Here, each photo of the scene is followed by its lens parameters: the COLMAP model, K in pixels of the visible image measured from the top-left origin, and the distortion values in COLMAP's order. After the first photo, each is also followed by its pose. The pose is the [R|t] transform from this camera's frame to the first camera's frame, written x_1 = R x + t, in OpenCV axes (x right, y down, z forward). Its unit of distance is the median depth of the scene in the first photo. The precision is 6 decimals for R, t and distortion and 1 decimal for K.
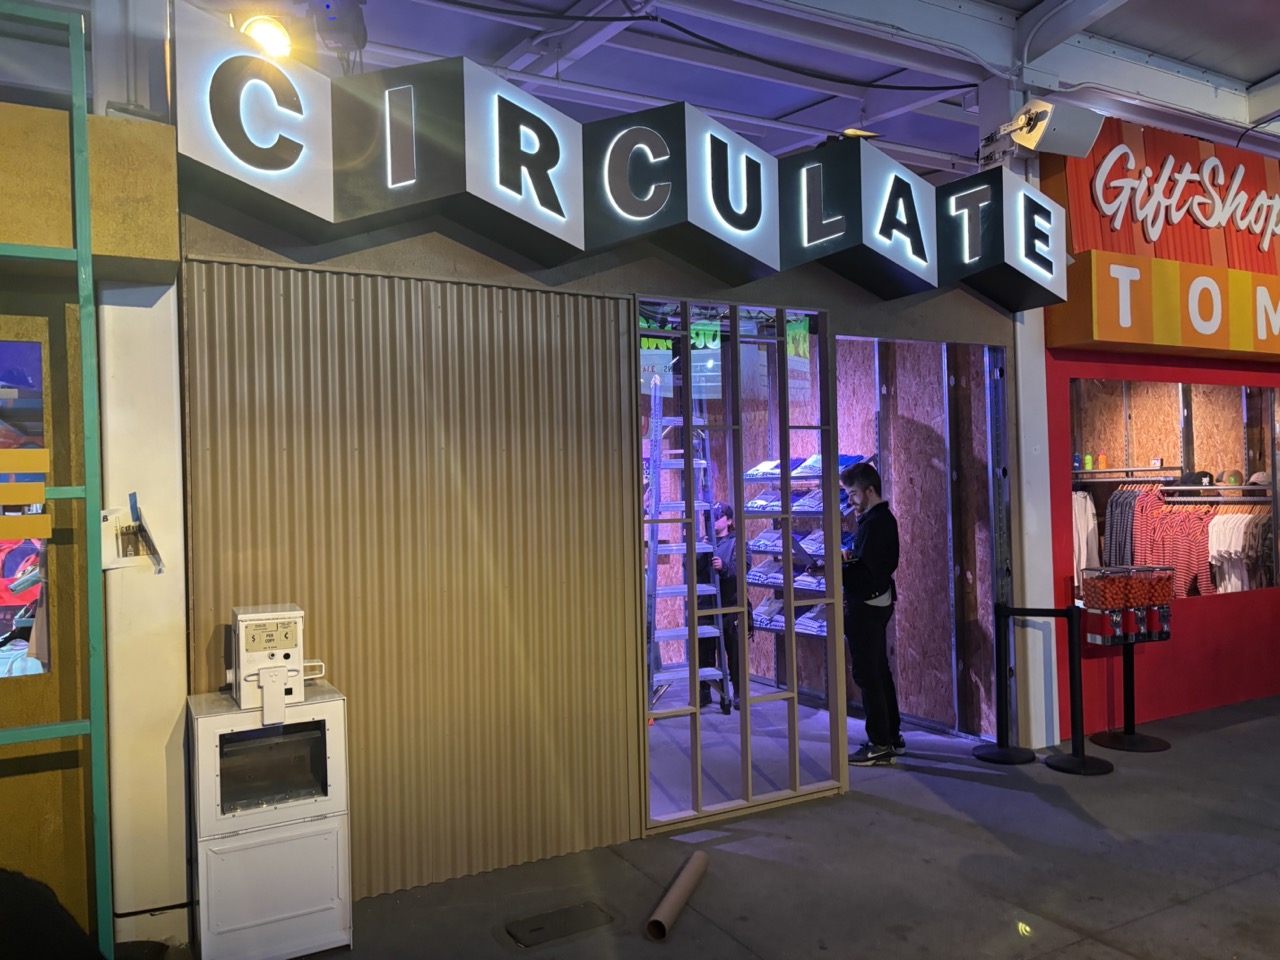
lens RADIAL K [[954.2, 0, 645.5], [0, 954.2, 479.9], [0, 0, 1]] dist [0.034594, -0.033515]
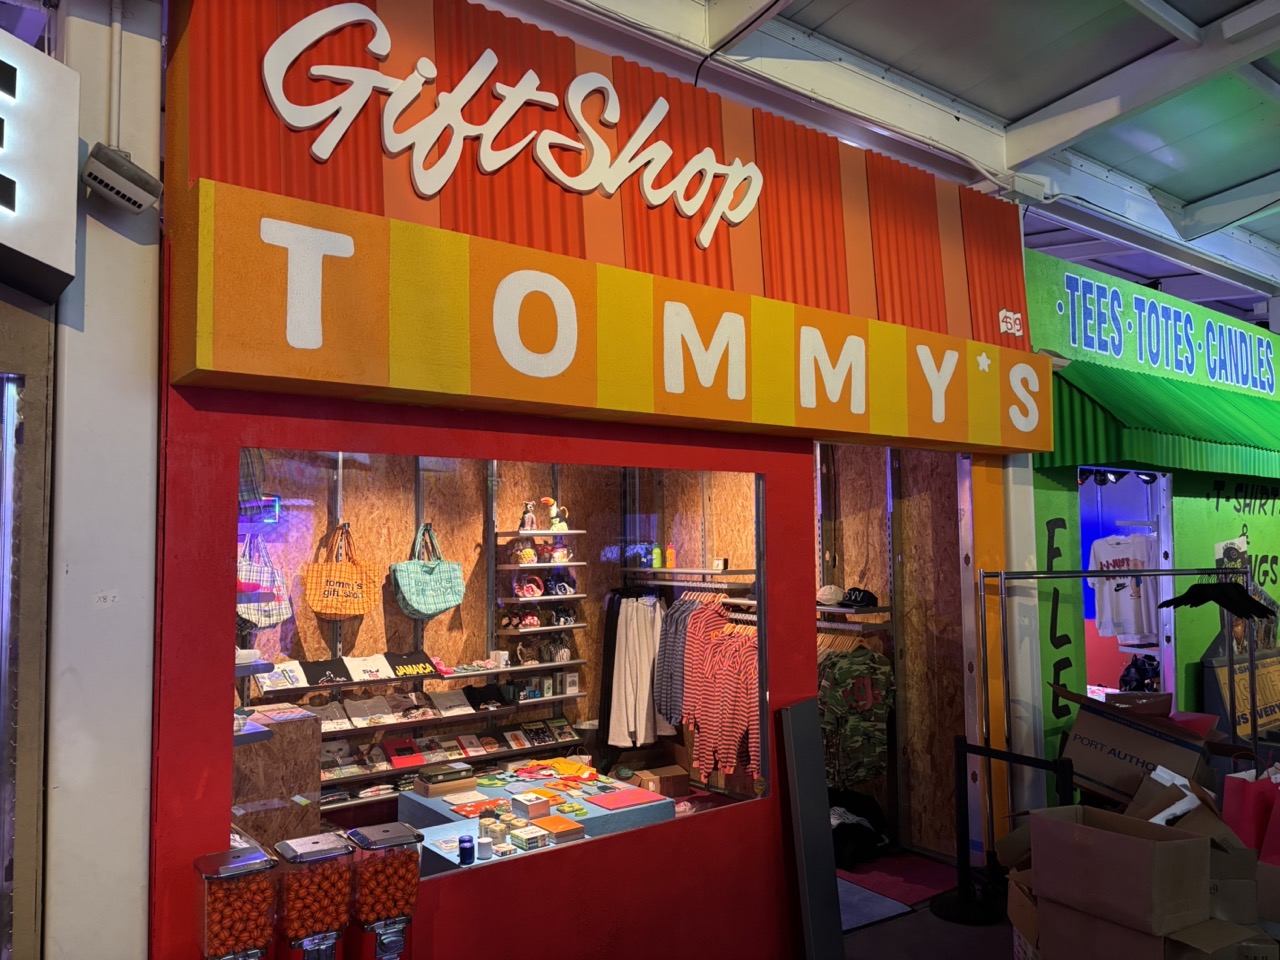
lens RADIAL K [[954.2, 0, 633.9], [0, 954.2, 478.3], [0, 0, 1]] dist [0.034594, -0.033515]
pose [[0.986951, 0.028560, 0.158467, 0.532881], [-0.020034, 0.998278, -0.055142, -0.063114], [-0.159769, 0.051248, 0.985823, 0.448496]]
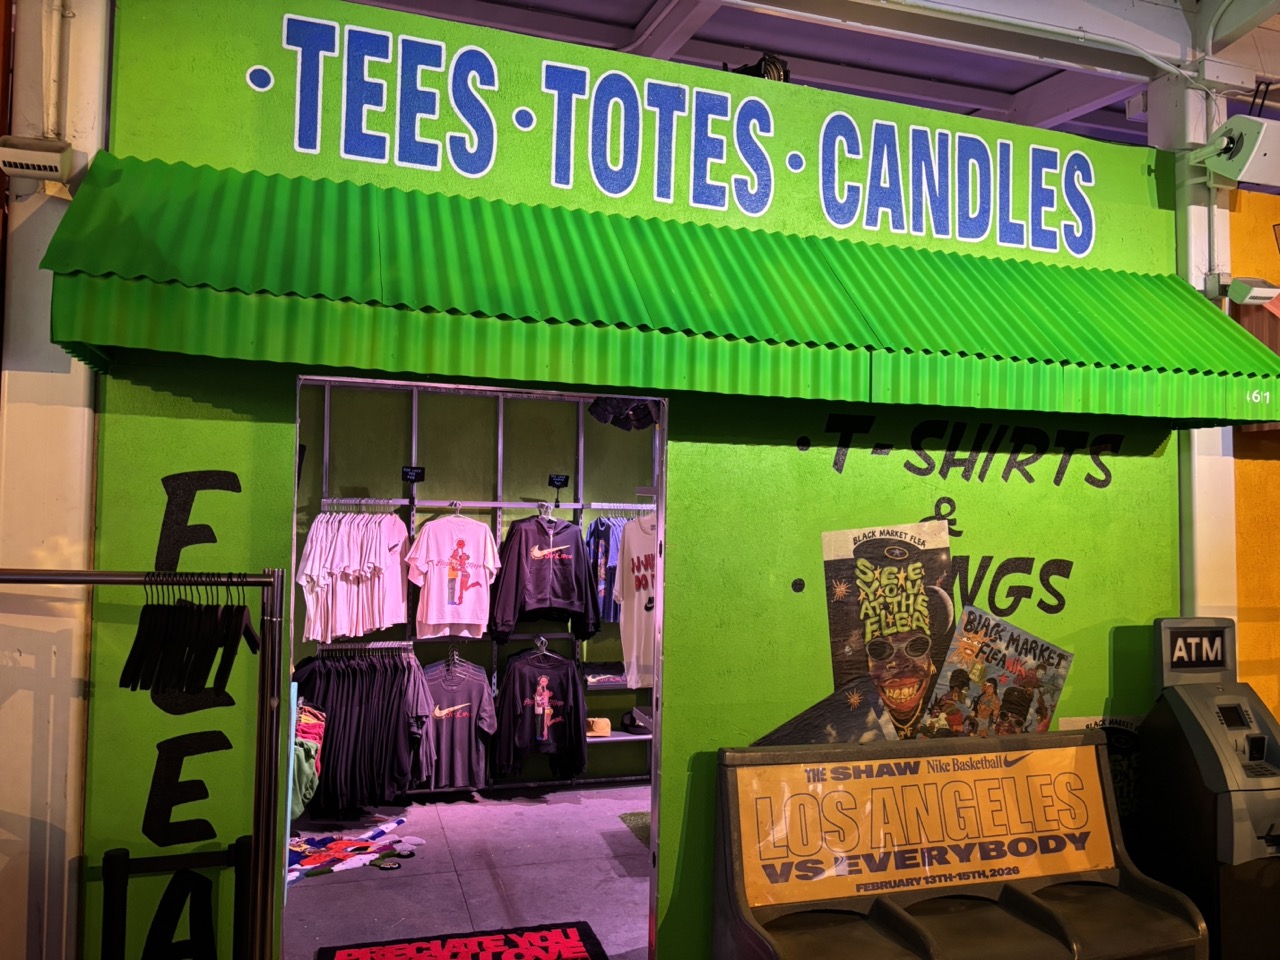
lens RADIAL K [[954.2, 0, 638.9], [0, 954.2, 484.7], [0, 0, 1]] dist [0.034594, -0.033515]
pose [[0.982712, 0.033678, -0.182054, 1.321720], [-0.038079, 0.999060, -0.020731, -0.074156], [0.181184, 0.027305, 0.983070, 0.817126]]
